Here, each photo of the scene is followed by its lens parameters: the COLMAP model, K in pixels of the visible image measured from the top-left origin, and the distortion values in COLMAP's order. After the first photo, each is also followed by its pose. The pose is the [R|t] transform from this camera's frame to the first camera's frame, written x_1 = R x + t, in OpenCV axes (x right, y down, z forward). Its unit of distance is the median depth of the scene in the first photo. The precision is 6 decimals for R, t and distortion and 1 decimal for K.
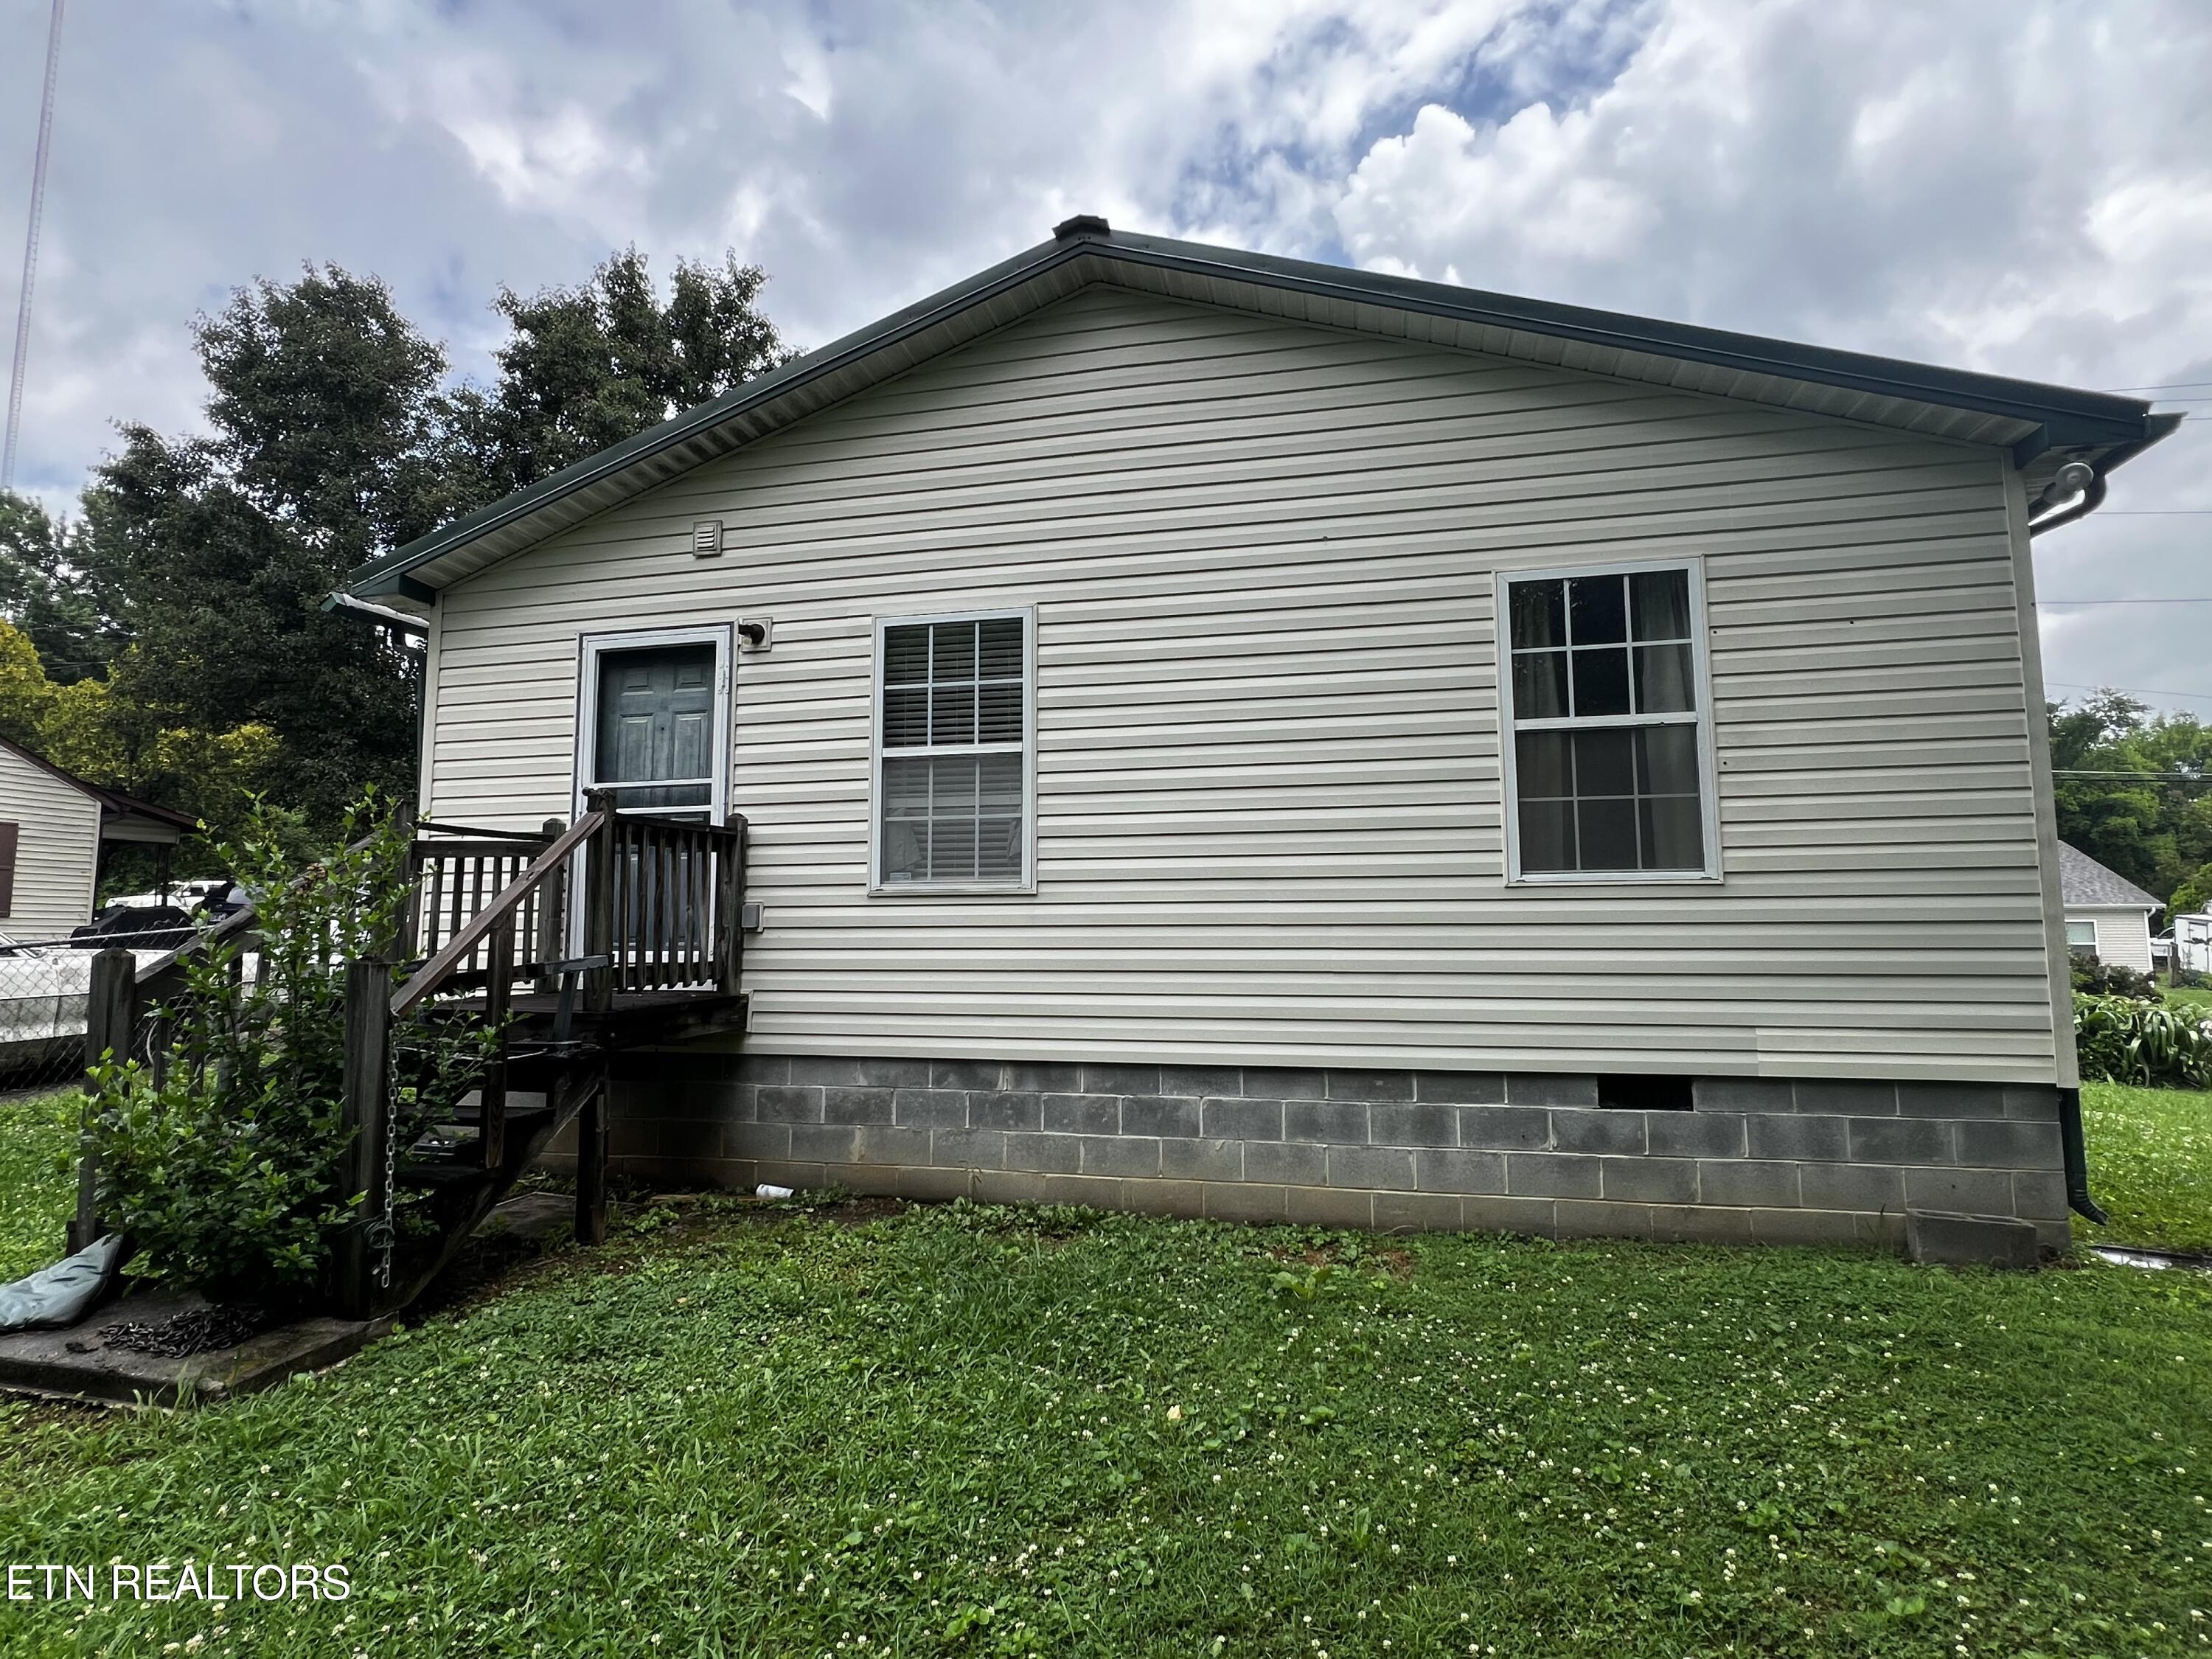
lens RADIAL K [[1059.4, 0, 1106.0], [0, 1059.4, 829.5], [0, 0, 1]] dist [-0.000980, -0.000162]
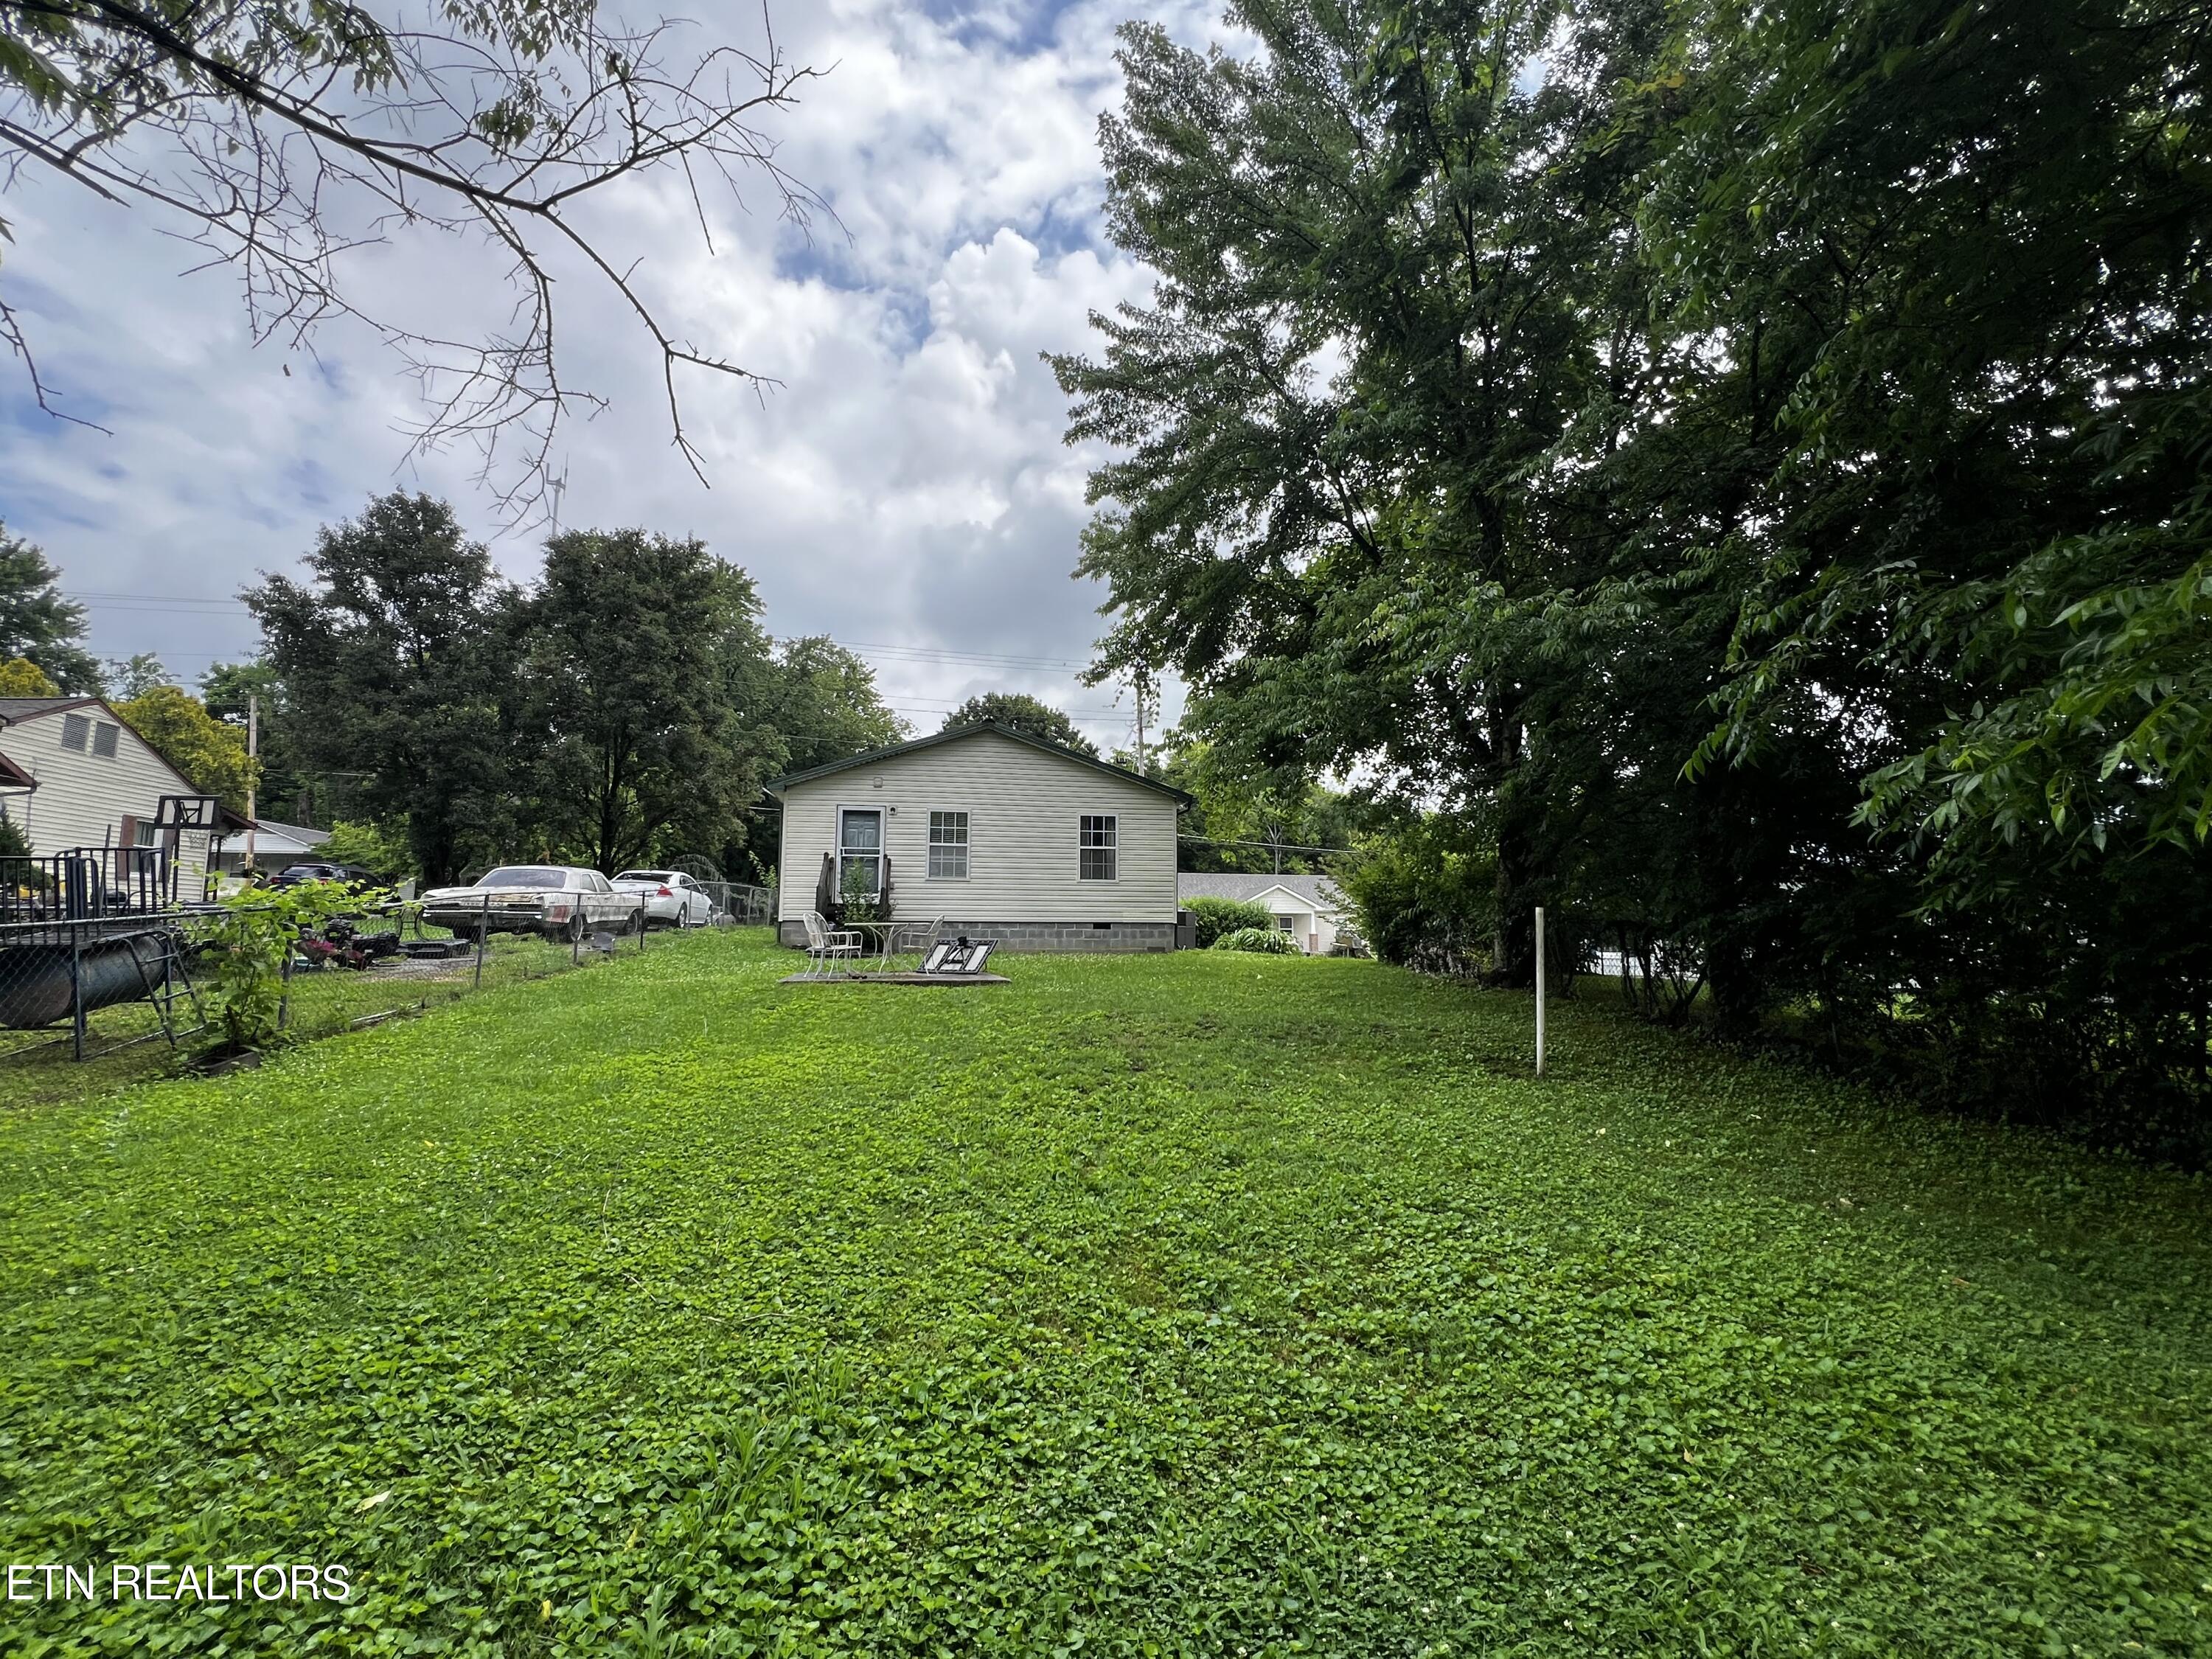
lens RADIAL K [[967.5, 0, 1106.0], [0, 967.5, 829.5], [0, 0, 1]] dist [0.000105, 0.000011]
pose [[0.906393, 0.052641, 0.419144, -1.124299], [-0.047972, 0.998613, -0.021678, -0.080256], [-0.419704, -0.000458, 0.907661, -2.516955]]
